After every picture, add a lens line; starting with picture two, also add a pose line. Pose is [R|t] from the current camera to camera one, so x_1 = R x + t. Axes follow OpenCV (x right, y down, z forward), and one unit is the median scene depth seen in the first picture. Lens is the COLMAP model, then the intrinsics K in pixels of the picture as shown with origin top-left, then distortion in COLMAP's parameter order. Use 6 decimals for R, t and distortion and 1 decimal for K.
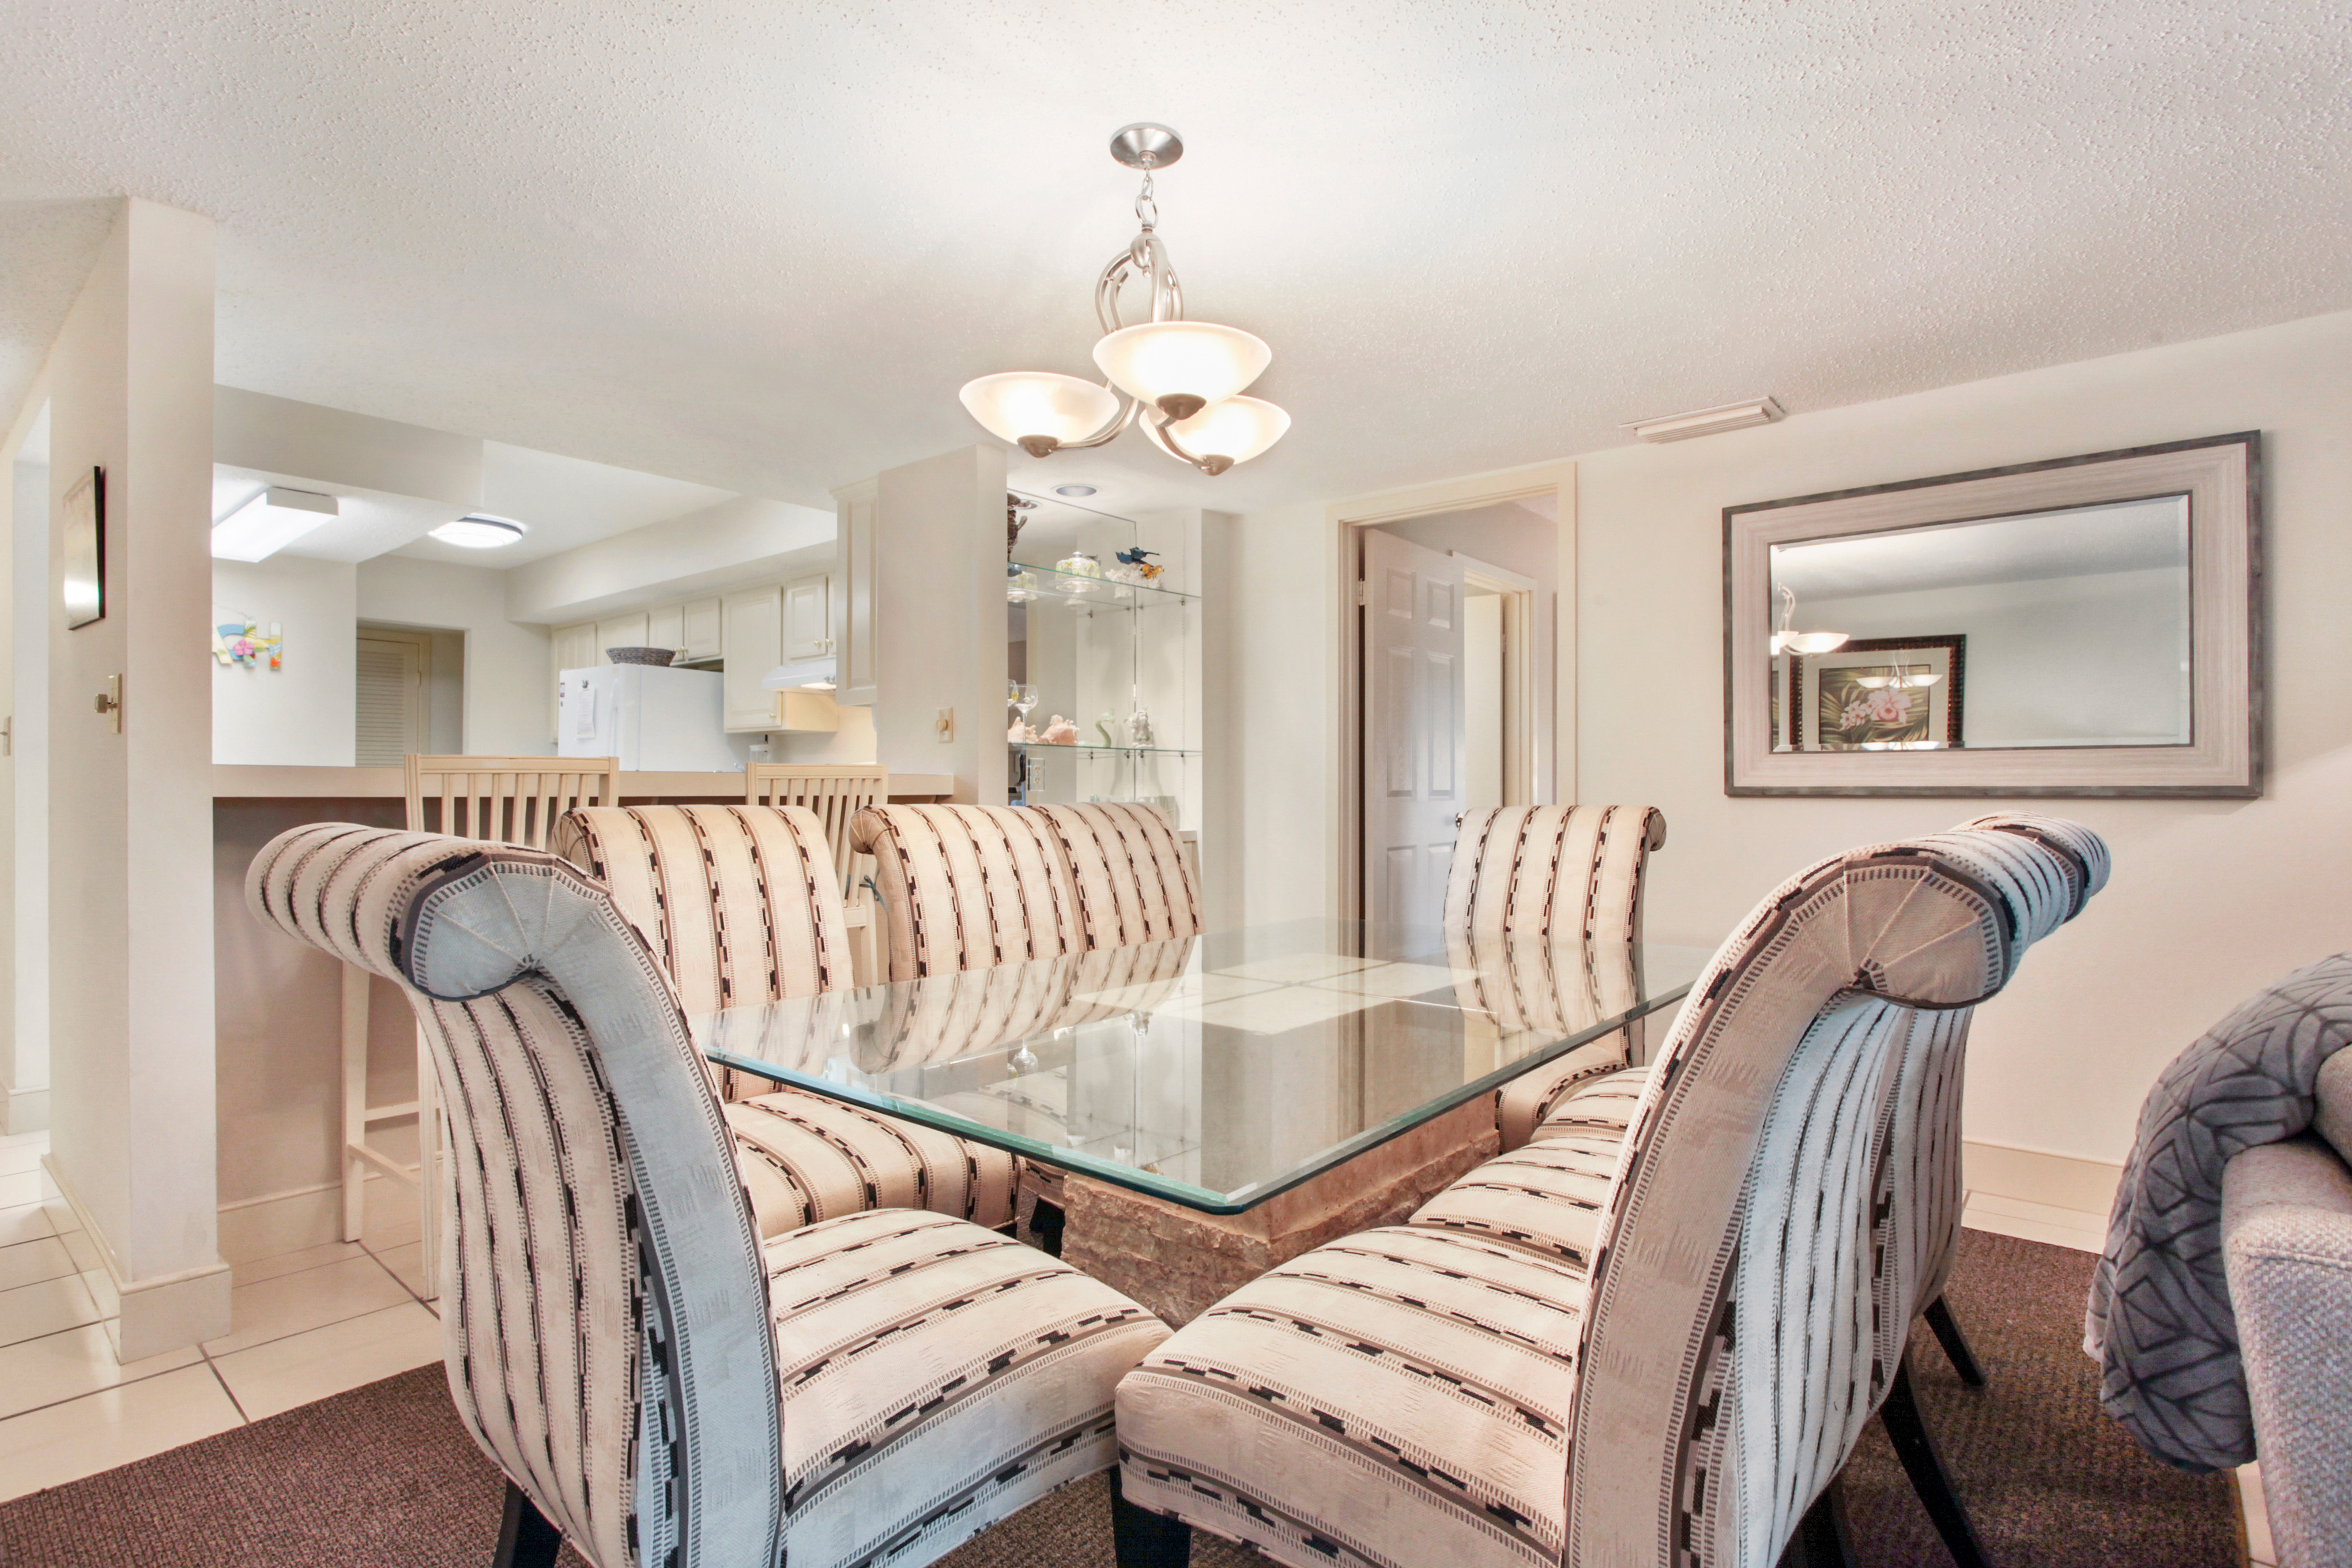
lens RADIAL K [[1156.3, 0, 1189.3], [0, 1156.3, 775.2], [0, 0, 1]] dist [-0.011152, 0.004511]
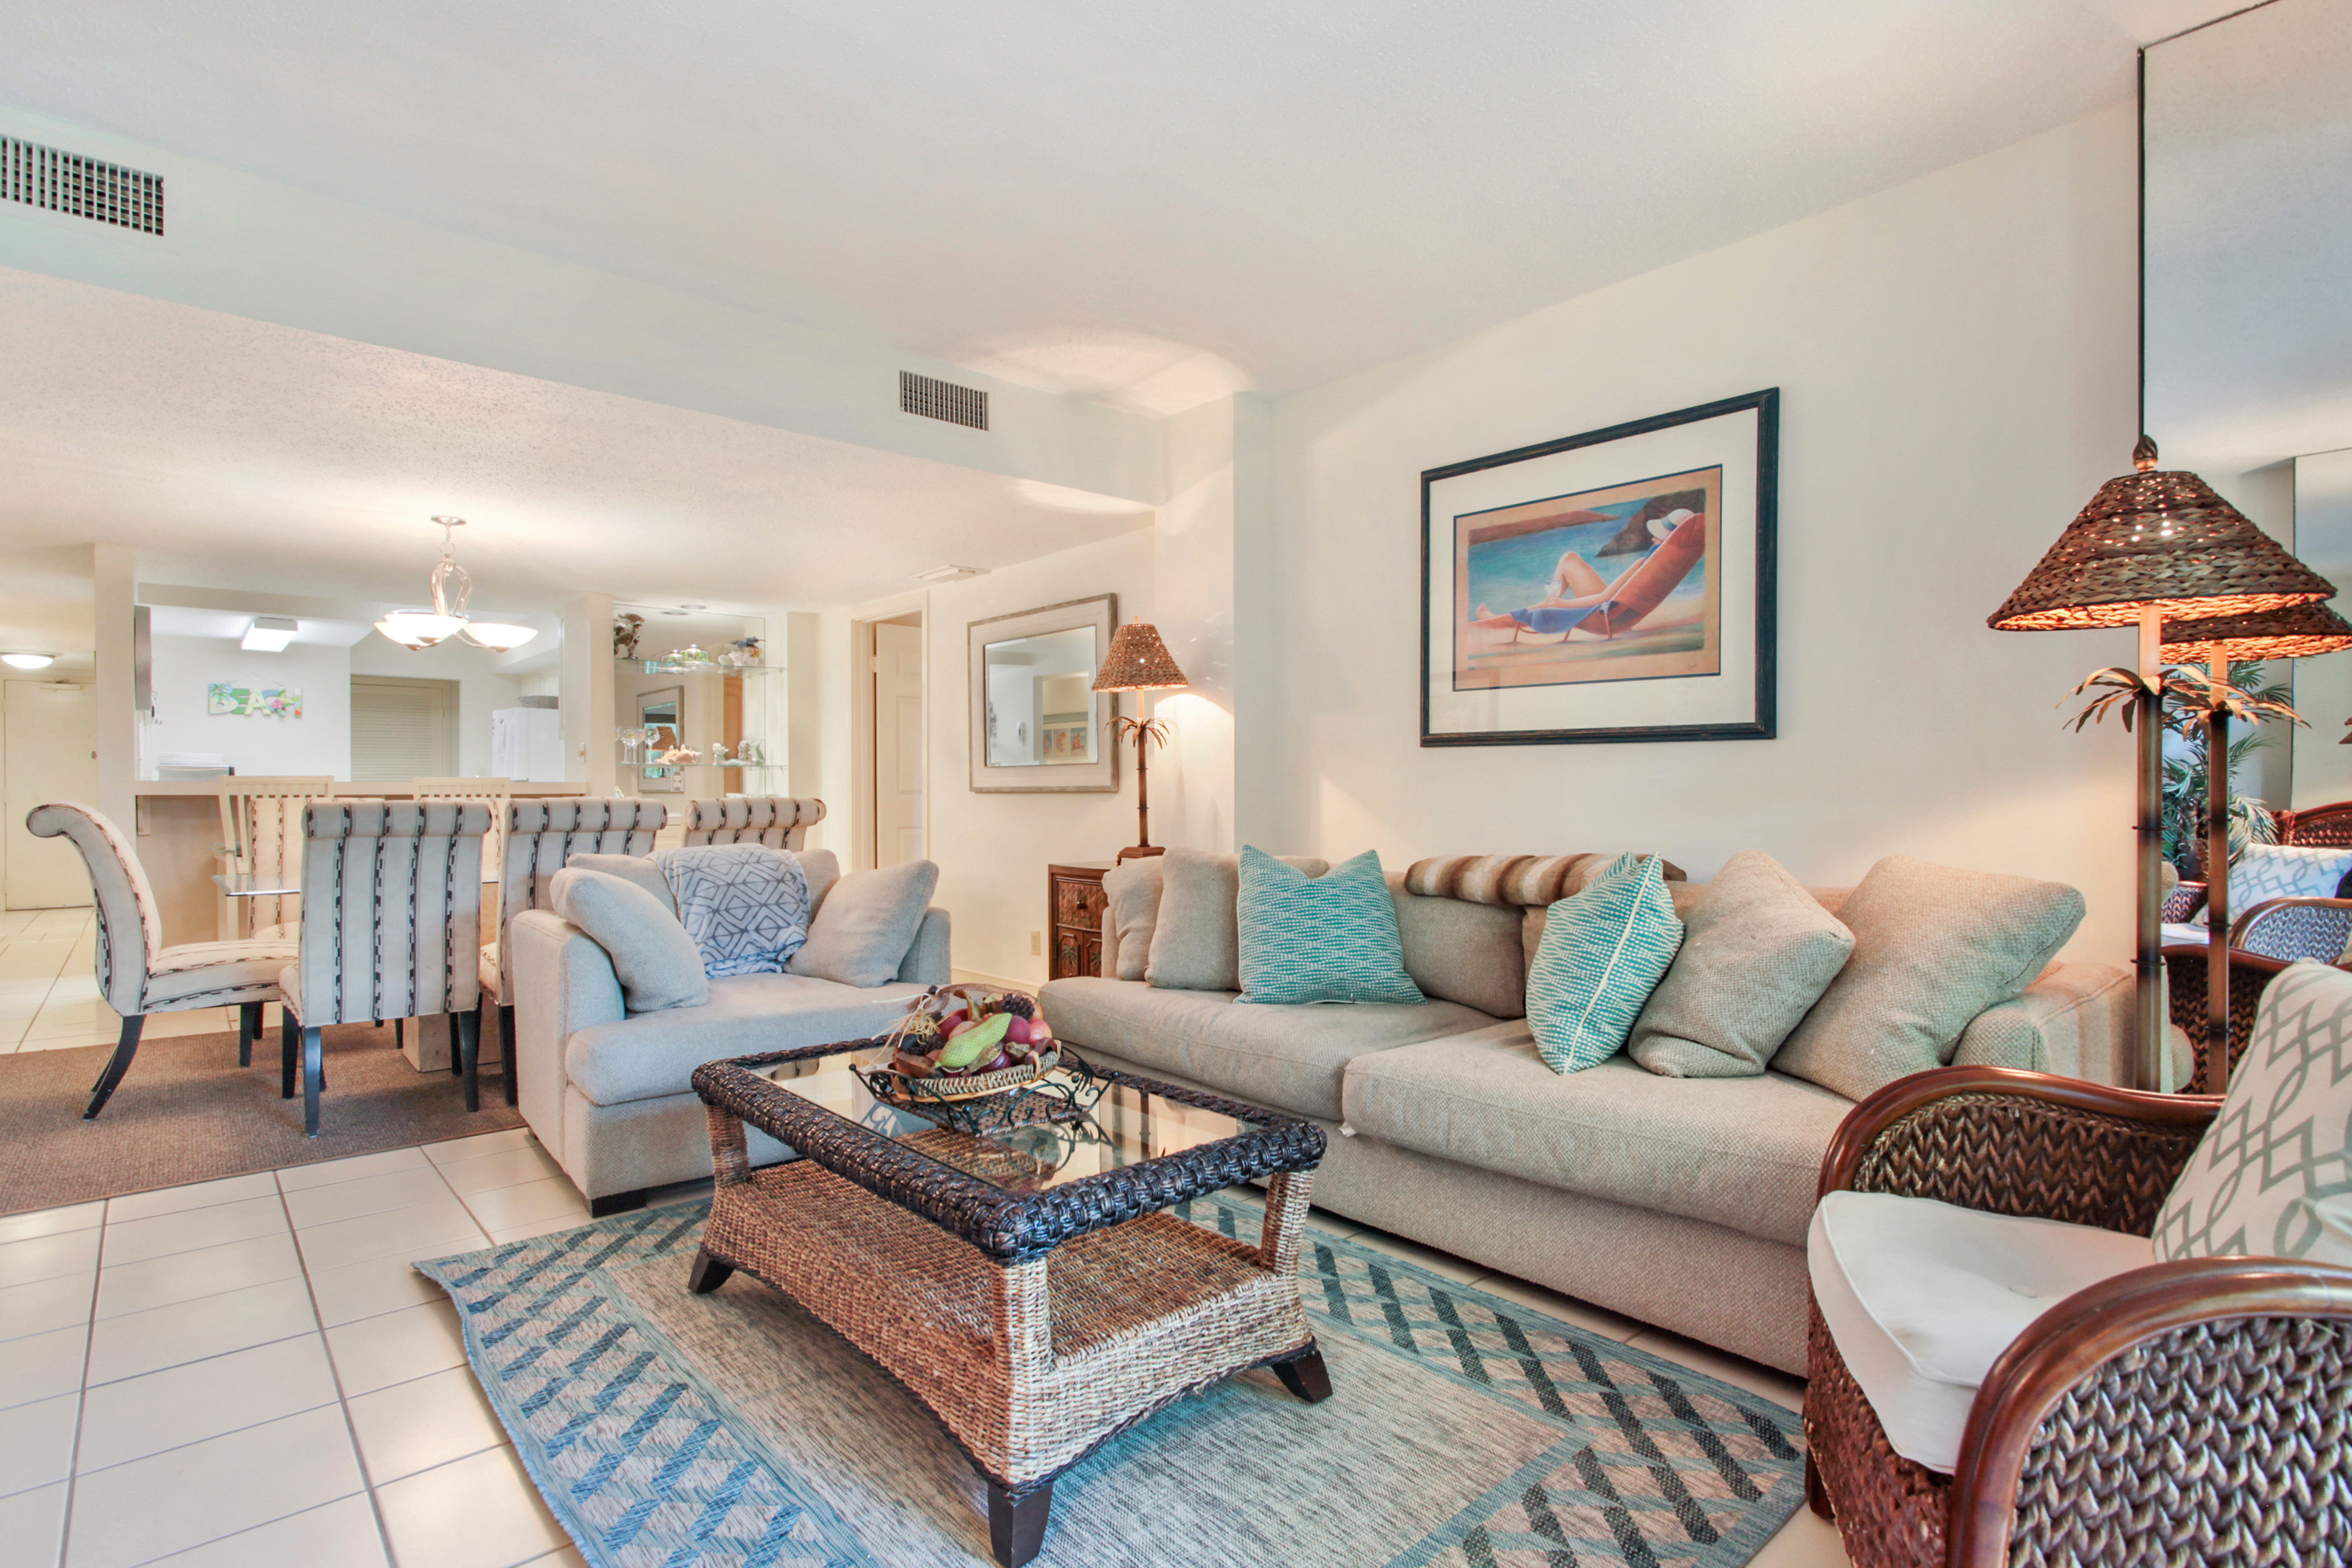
lens RADIAL K [[1156.3, 0, 1169.1], [0, 1156.3, 798.8], [0, 0, 1]] dist [-0.011152, 0.004511]
pose [[0.989920, -0.002980, -0.141595, 1.976775], [0.005446, 0.999840, 0.017026, -0.001924], [0.141521, -0.017625, 0.989778, -1.276272]]
